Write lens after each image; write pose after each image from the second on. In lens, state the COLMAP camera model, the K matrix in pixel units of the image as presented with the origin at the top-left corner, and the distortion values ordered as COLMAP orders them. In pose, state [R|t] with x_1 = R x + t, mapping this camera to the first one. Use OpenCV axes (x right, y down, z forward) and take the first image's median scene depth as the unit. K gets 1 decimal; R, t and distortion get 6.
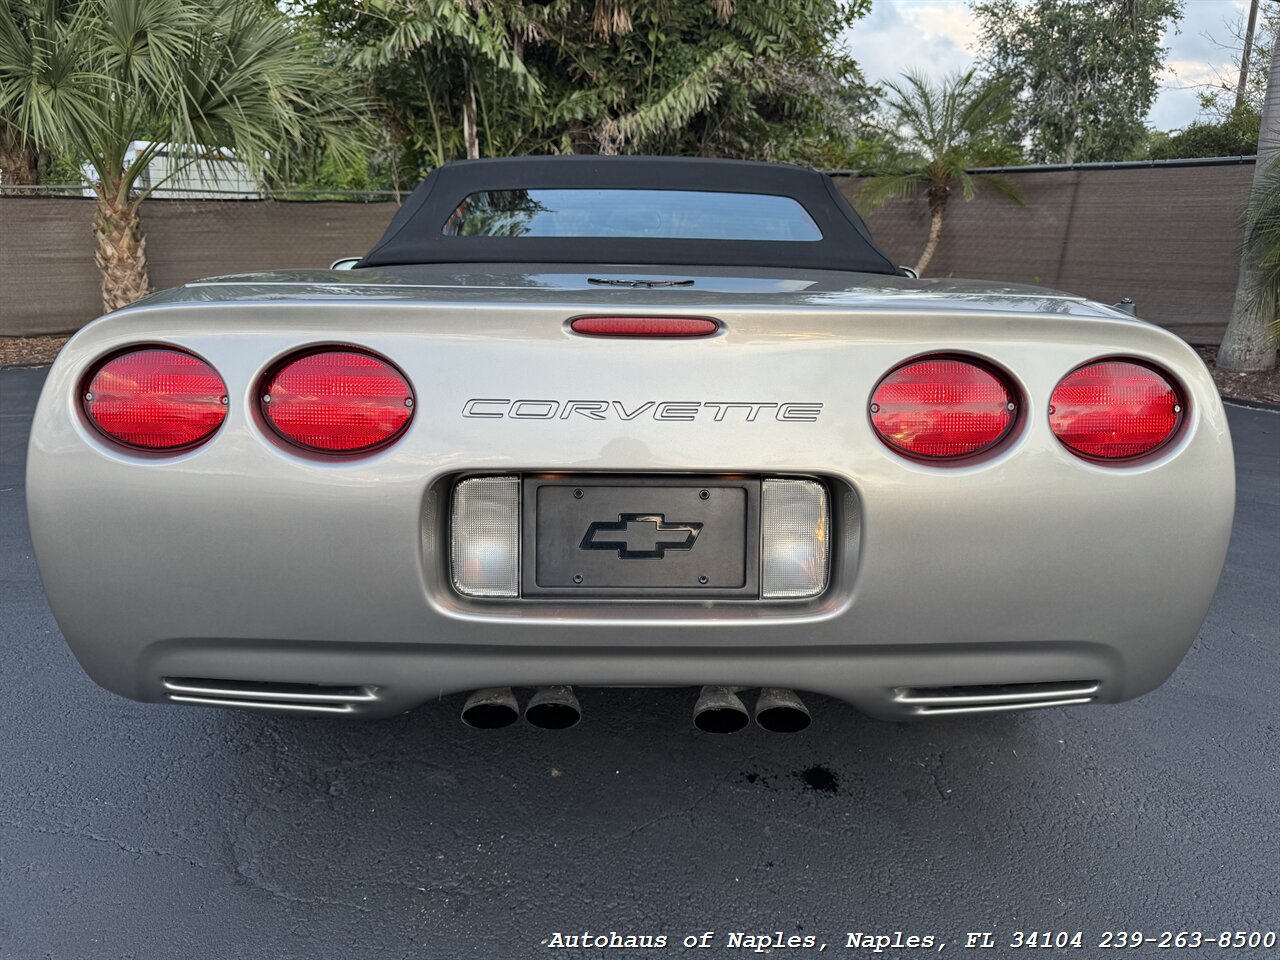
lens RADIAL K [[947.4, 0, 640.5], [0, 947.4, 467.3], [0, 0, 1]] dist [-0.002352, -0.007290]
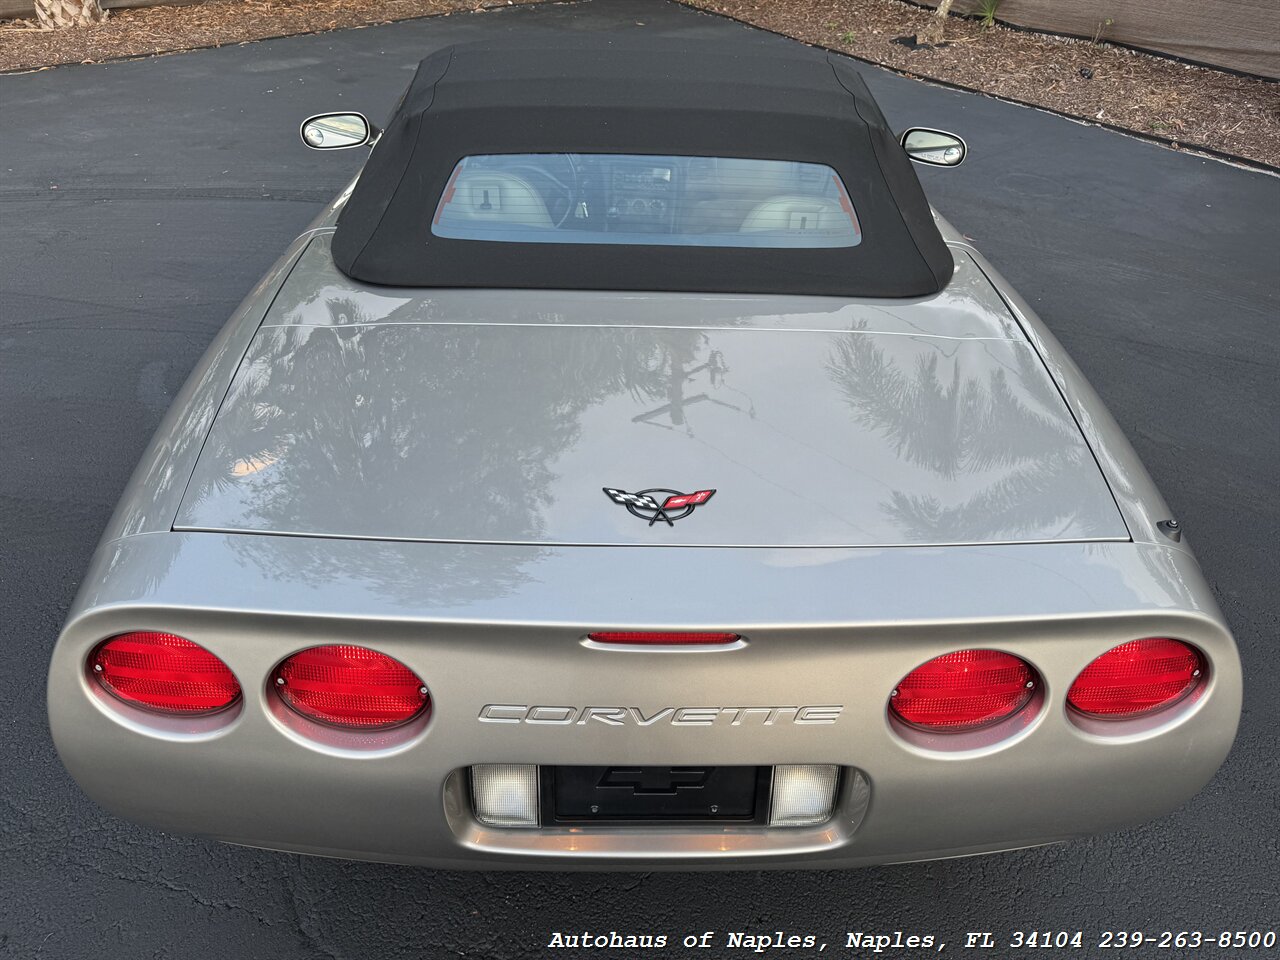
lens RADIAL K [[947.4, 0, 640.5], [0, 947.4, 467.3], [0, 0, 1]] dist [-0.002352, -0.007290]
pose [[0.999913, 0.011468, 0.006535, -0.023148], [-0.013115, 0.918900, 0.394273, -0.544255], [-0.001484, -0.394324, 0.918970, 0.153459]]
